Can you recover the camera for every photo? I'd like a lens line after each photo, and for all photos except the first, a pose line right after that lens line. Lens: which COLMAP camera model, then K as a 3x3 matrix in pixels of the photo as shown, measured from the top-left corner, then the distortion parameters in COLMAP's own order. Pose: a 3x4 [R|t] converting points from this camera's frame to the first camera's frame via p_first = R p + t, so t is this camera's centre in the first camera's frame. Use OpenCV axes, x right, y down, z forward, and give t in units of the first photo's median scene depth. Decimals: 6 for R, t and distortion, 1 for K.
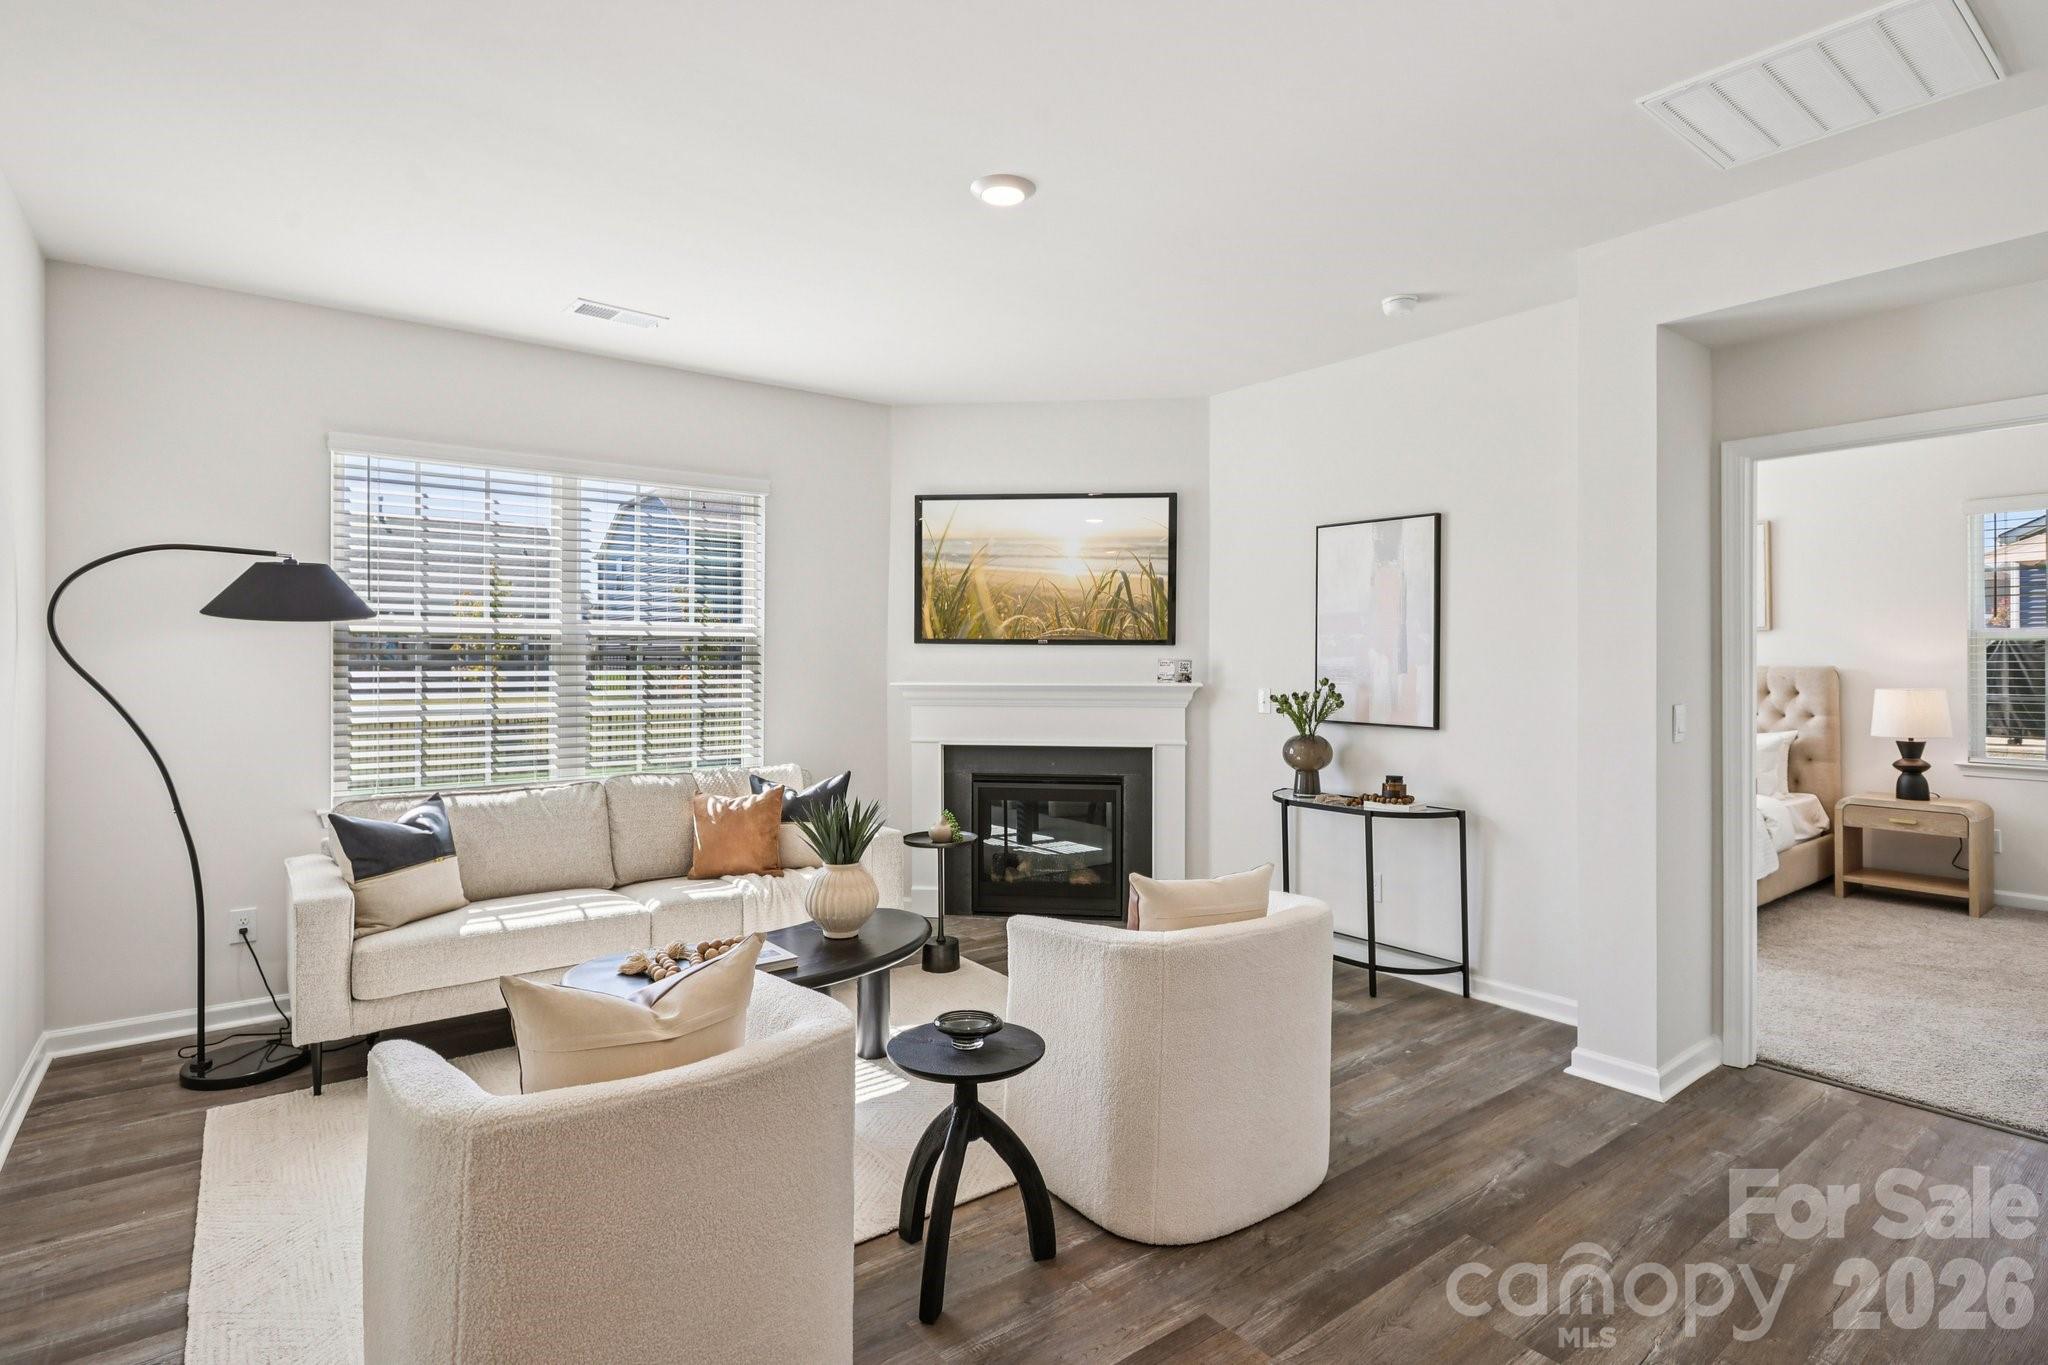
lens RADIAL K [[1027.3, 0, 1020.9], [0, 1027.3, 668.9], [0, 0, 1]] dist [-0.002867, 0.005546]
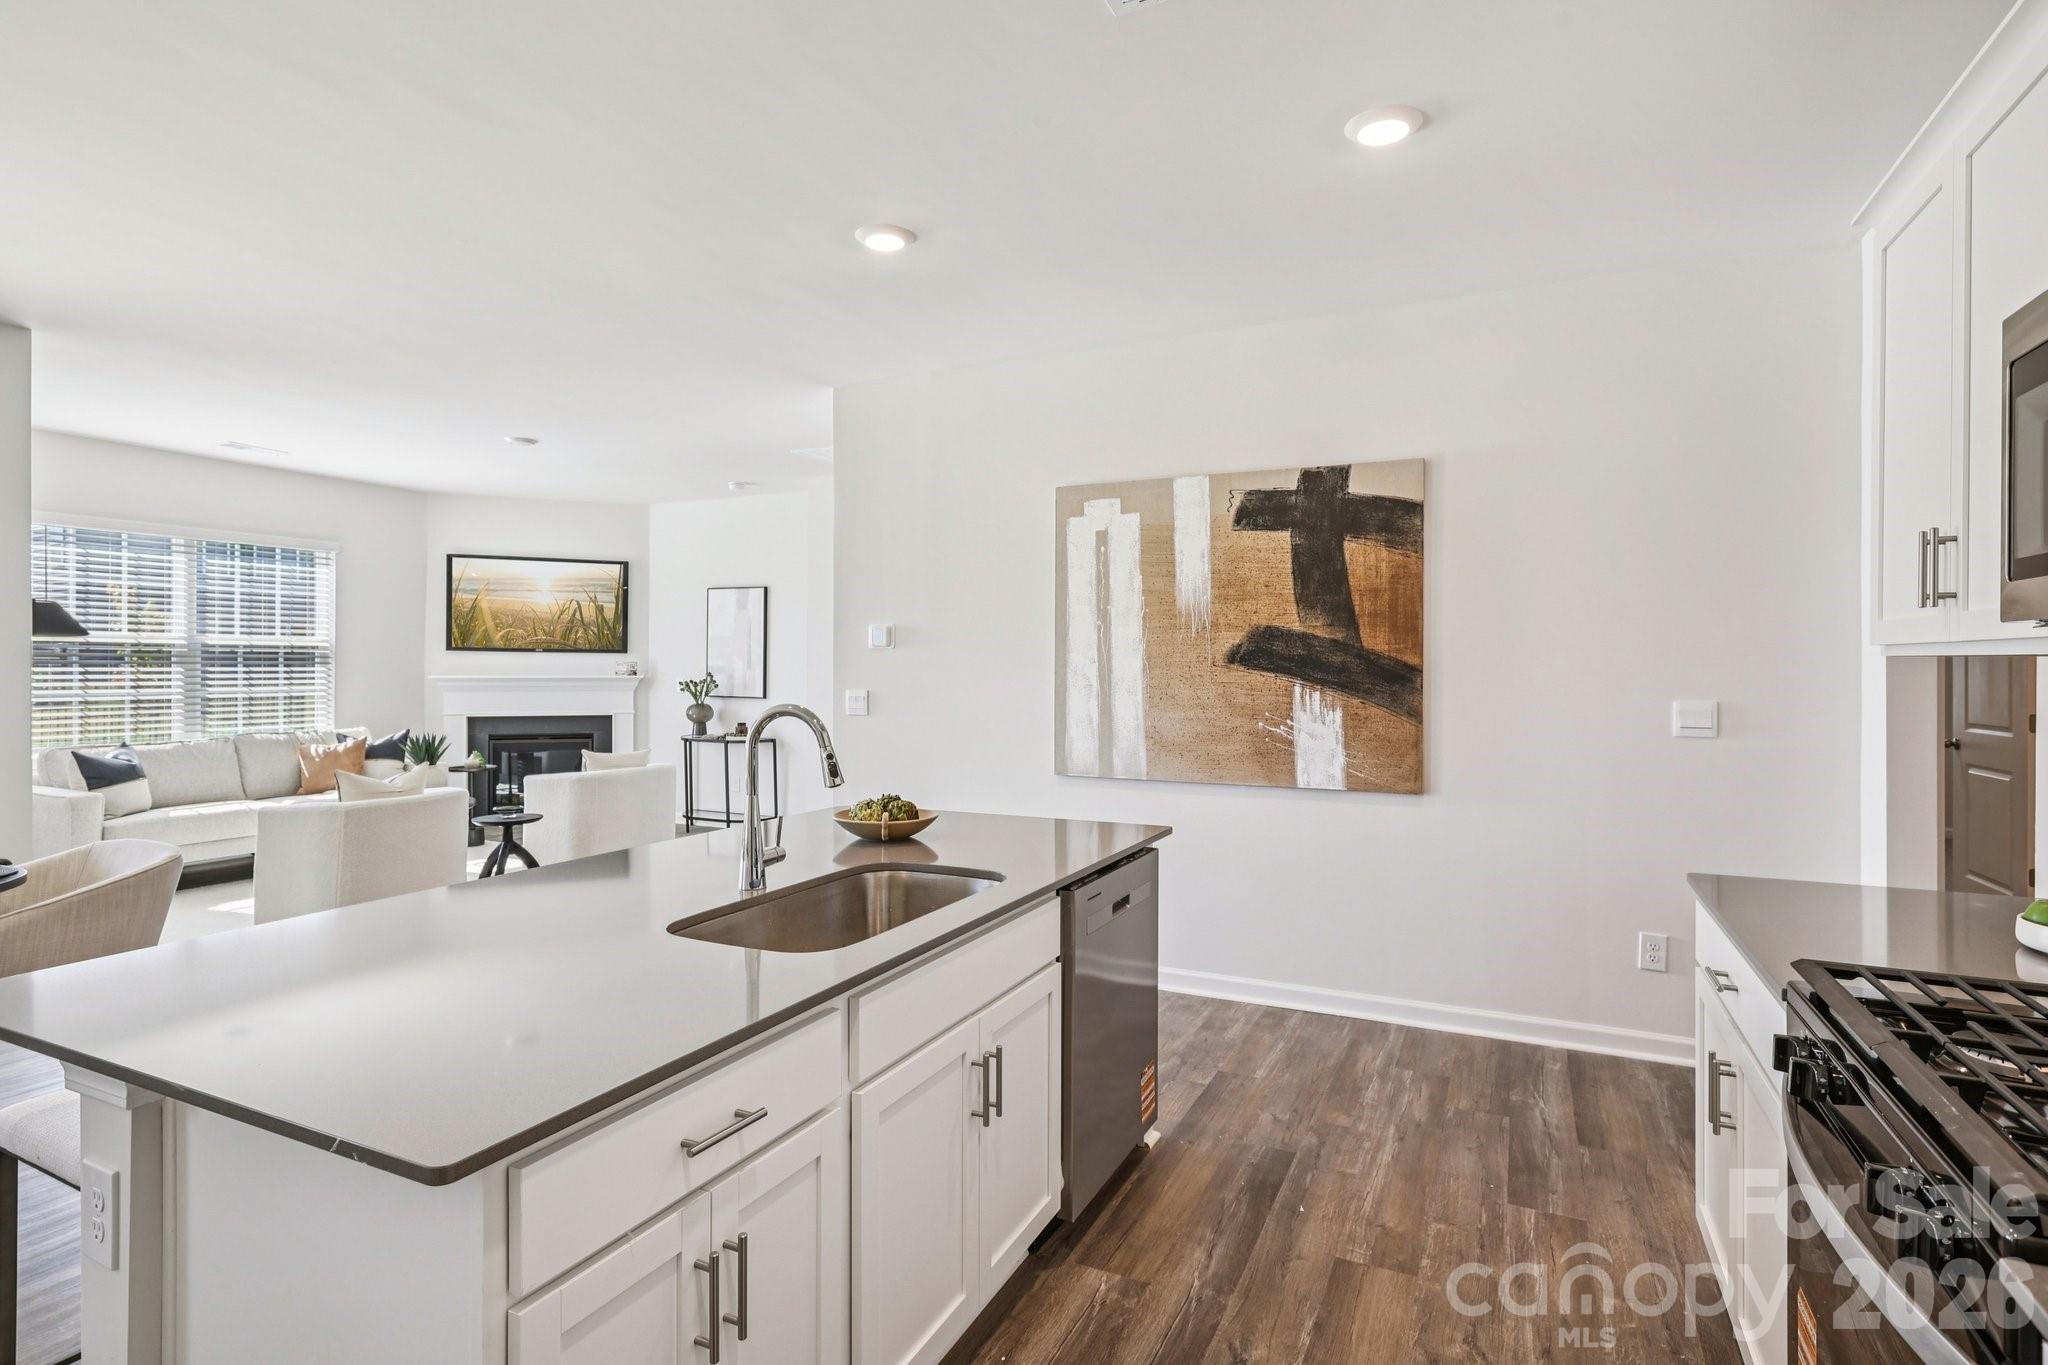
lens RADIAL K [[1027.3, 0, 1023.3], [0, 1027.3, 669.6], [0, 0, 1]] dist [-0.002867, 0.005546]
pose [[0.893202, 0.000648, 0.449654, -0.028343], [0.000744, 0.999995, -0.002919, 0.010373], [-0.449654, 0.002942, 0.893198, -0.894540]]
